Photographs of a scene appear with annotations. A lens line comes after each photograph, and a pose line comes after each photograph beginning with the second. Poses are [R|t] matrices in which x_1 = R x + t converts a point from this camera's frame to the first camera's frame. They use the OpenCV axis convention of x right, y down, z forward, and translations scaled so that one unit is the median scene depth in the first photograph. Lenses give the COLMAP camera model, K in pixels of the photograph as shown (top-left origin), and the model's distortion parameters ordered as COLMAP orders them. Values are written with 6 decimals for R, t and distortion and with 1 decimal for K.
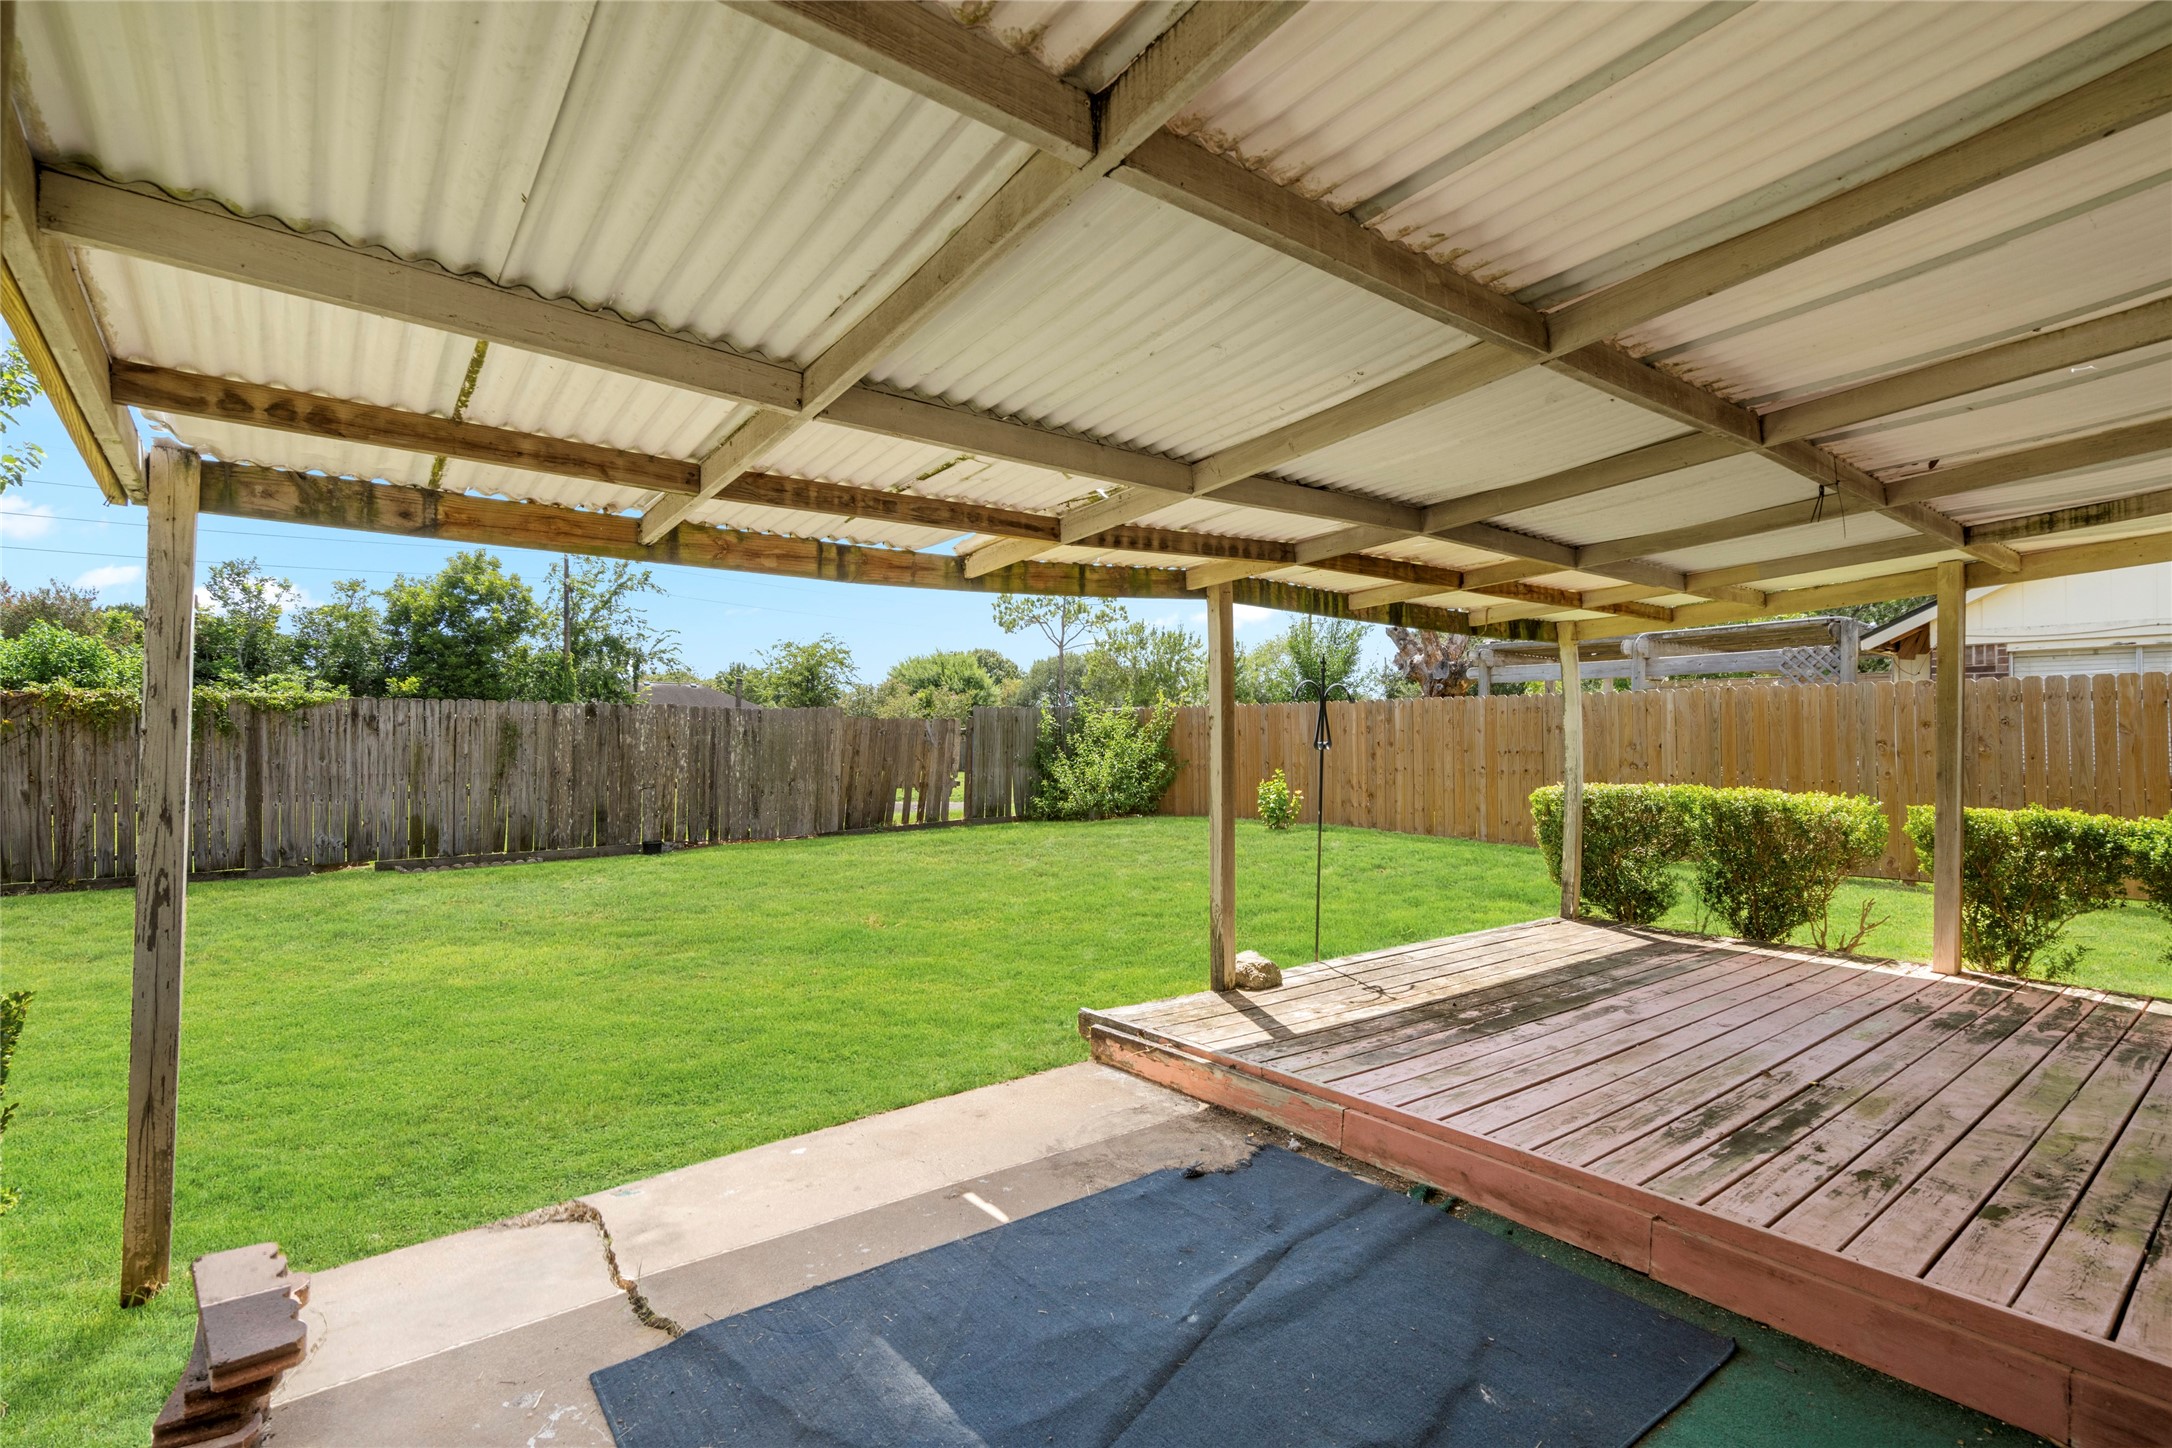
lens RADIAL K [[1017.1, 0, 1086.0], [0, 1017.1, 724.0], [0, 0, 1]] dist [0.002133, 0.000400]
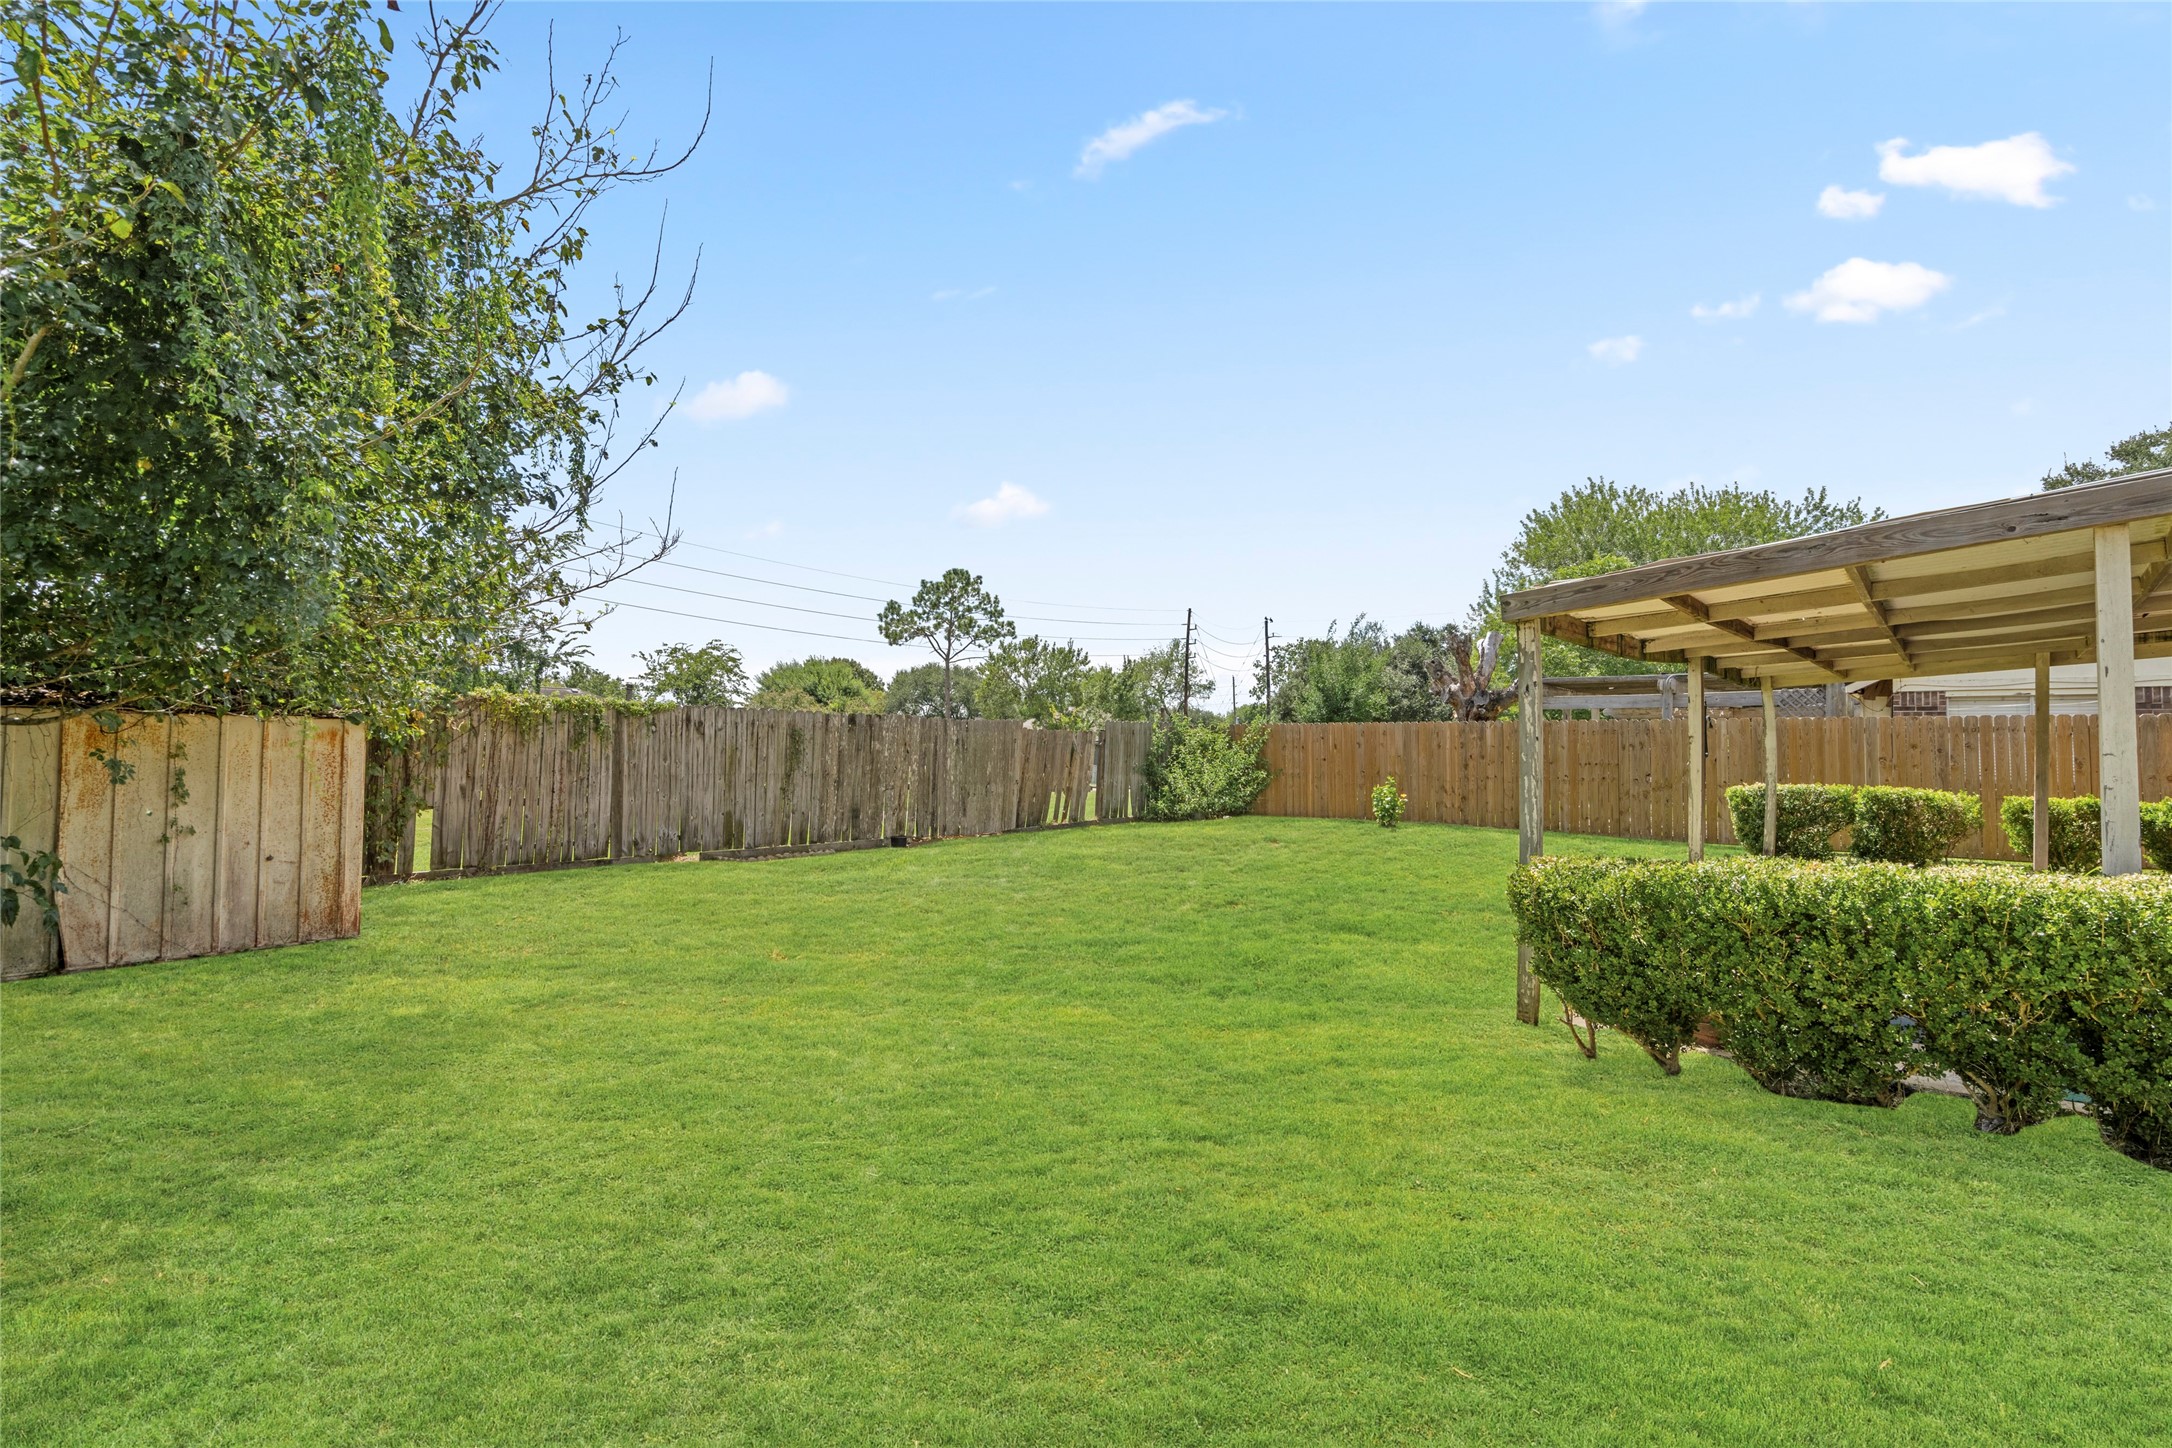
lens RADIAL K [[1023.2, 0, 1086.0], [0, 1023.2, 724.0], [0, 0, 1]] dist [-0.002318, -0.000560]
pose [[0.983737, 0.016488, 0.178857, -0.423426], [-0.014182, 0.999799, -0.014166, 0.003891], [-0.179054, 0.011399, 0.983773, -0.154353]]
